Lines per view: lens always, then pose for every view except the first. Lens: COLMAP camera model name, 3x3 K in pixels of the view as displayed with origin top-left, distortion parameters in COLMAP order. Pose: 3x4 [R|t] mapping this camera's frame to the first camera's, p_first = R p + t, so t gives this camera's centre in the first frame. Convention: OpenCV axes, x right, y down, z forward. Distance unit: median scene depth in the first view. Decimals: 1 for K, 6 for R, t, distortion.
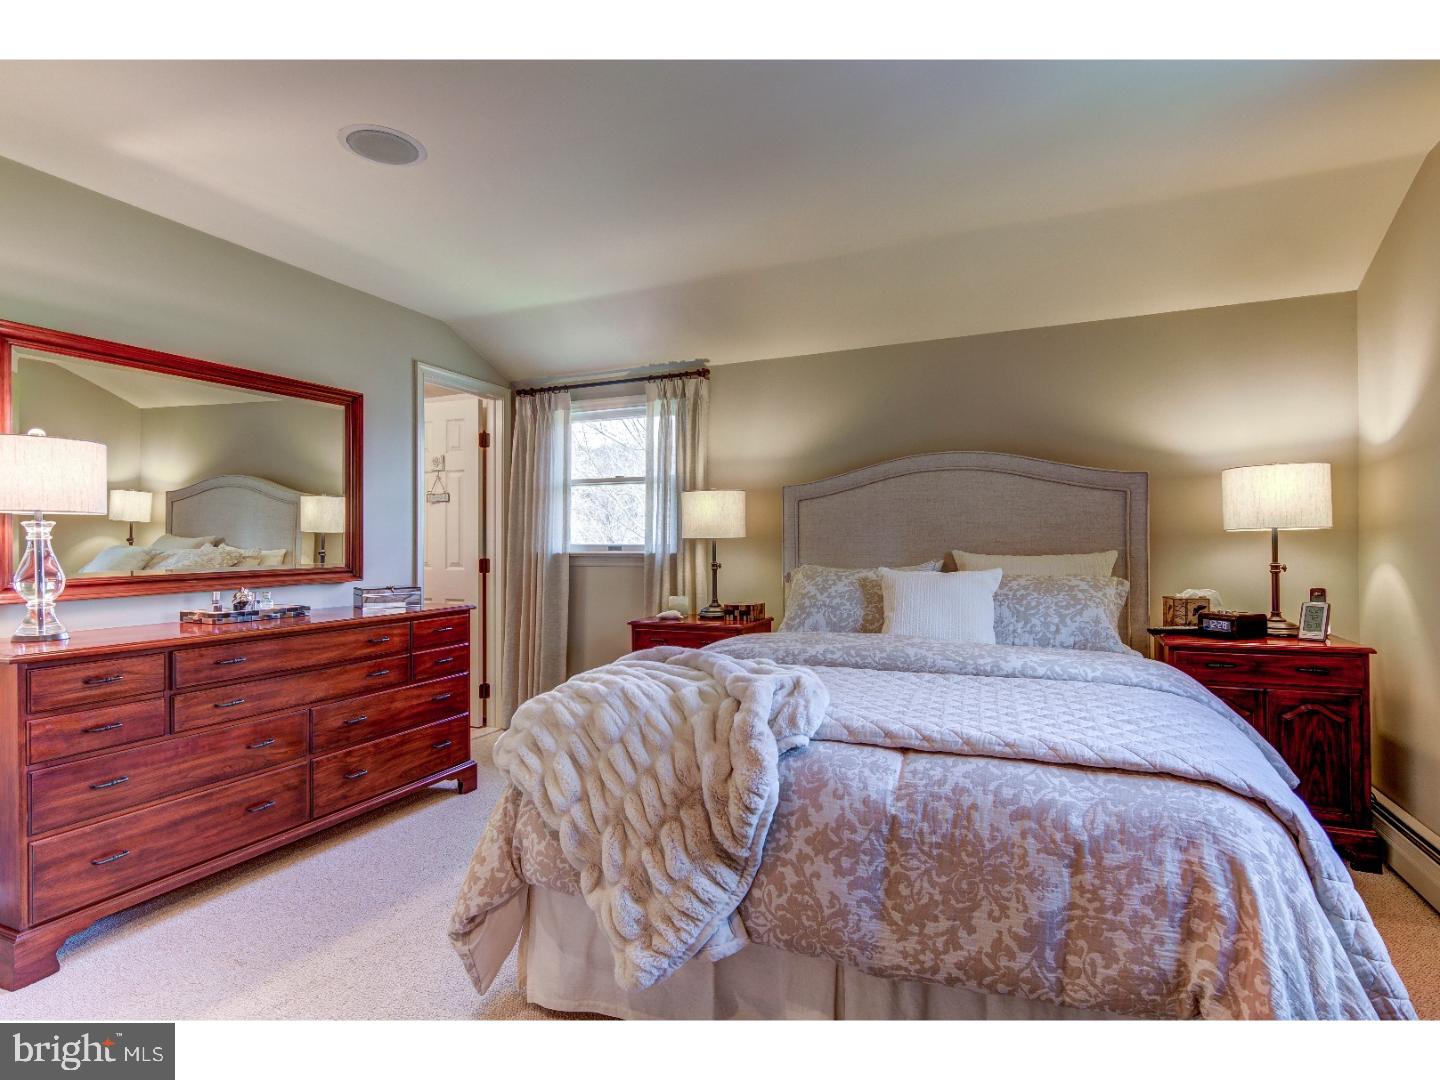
lens RADIAL K [[738.5, 0, 718.4], [0, 738.5, 544.9], [0, 0, 1]] dist [0.025160, -0.013097]
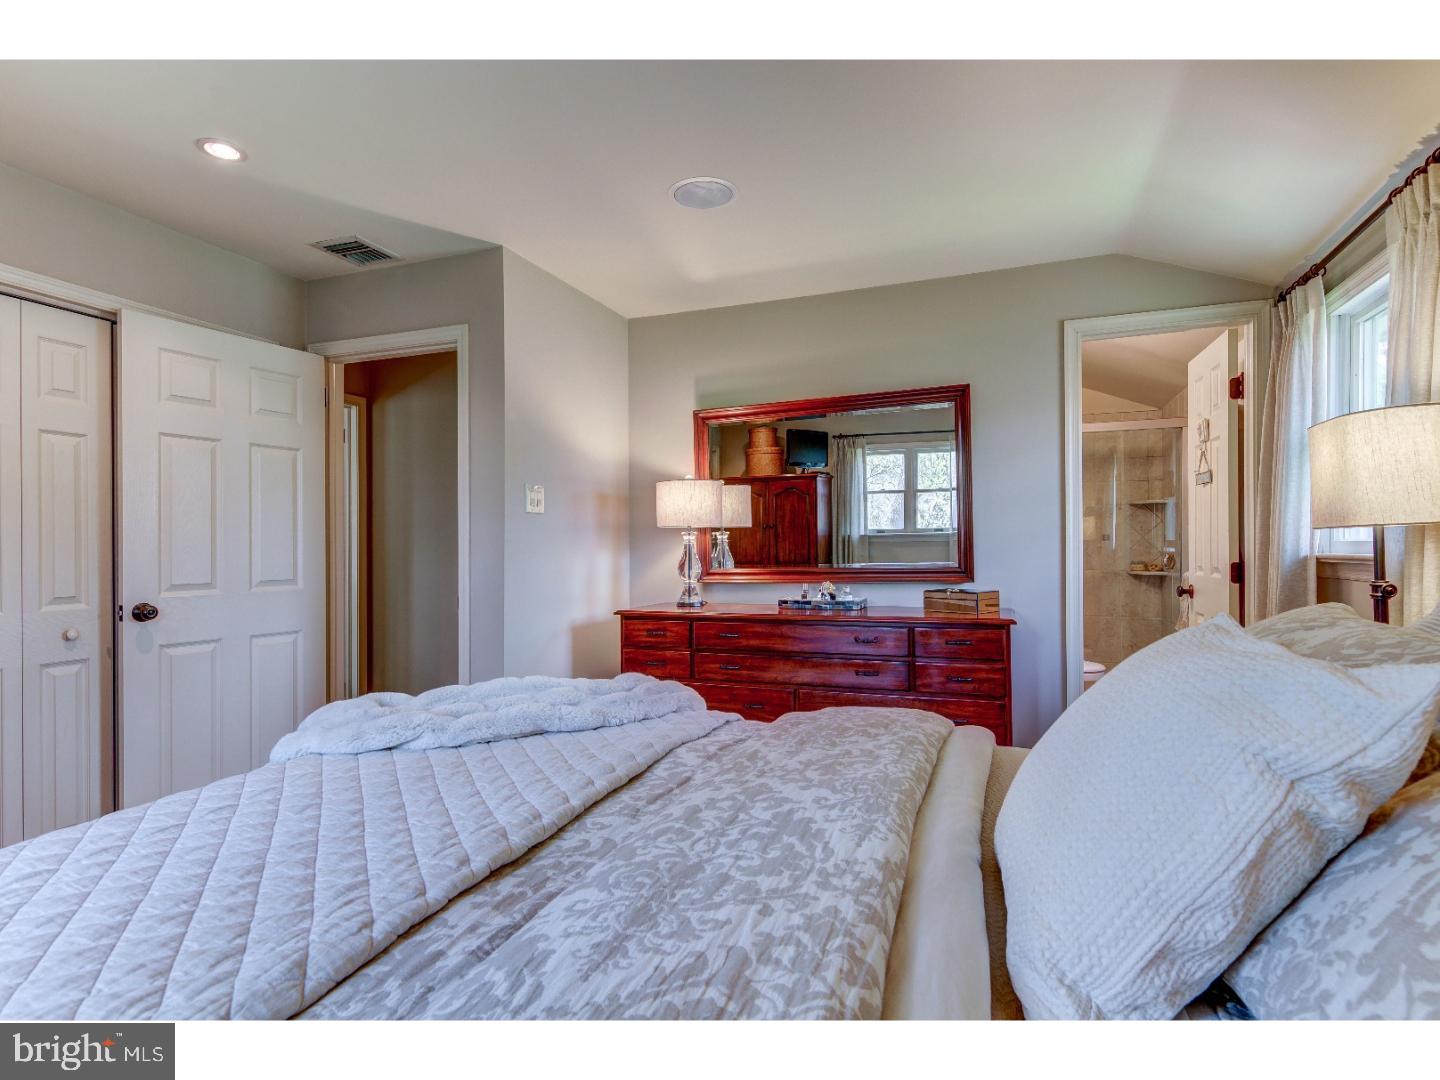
lens RADIAL K [[738.5, 0, 718.4], [0, 738.5, 544.9], [0, 0, 1]] dist [0.025160, -0.013097]
pose [[0.033955, 0.006919, -0.999399, 0.523654], [0.010960, 0.999913, 0.007295, -0.011195], [0.999363, -0.011201, 0.033876, 0.758635]]
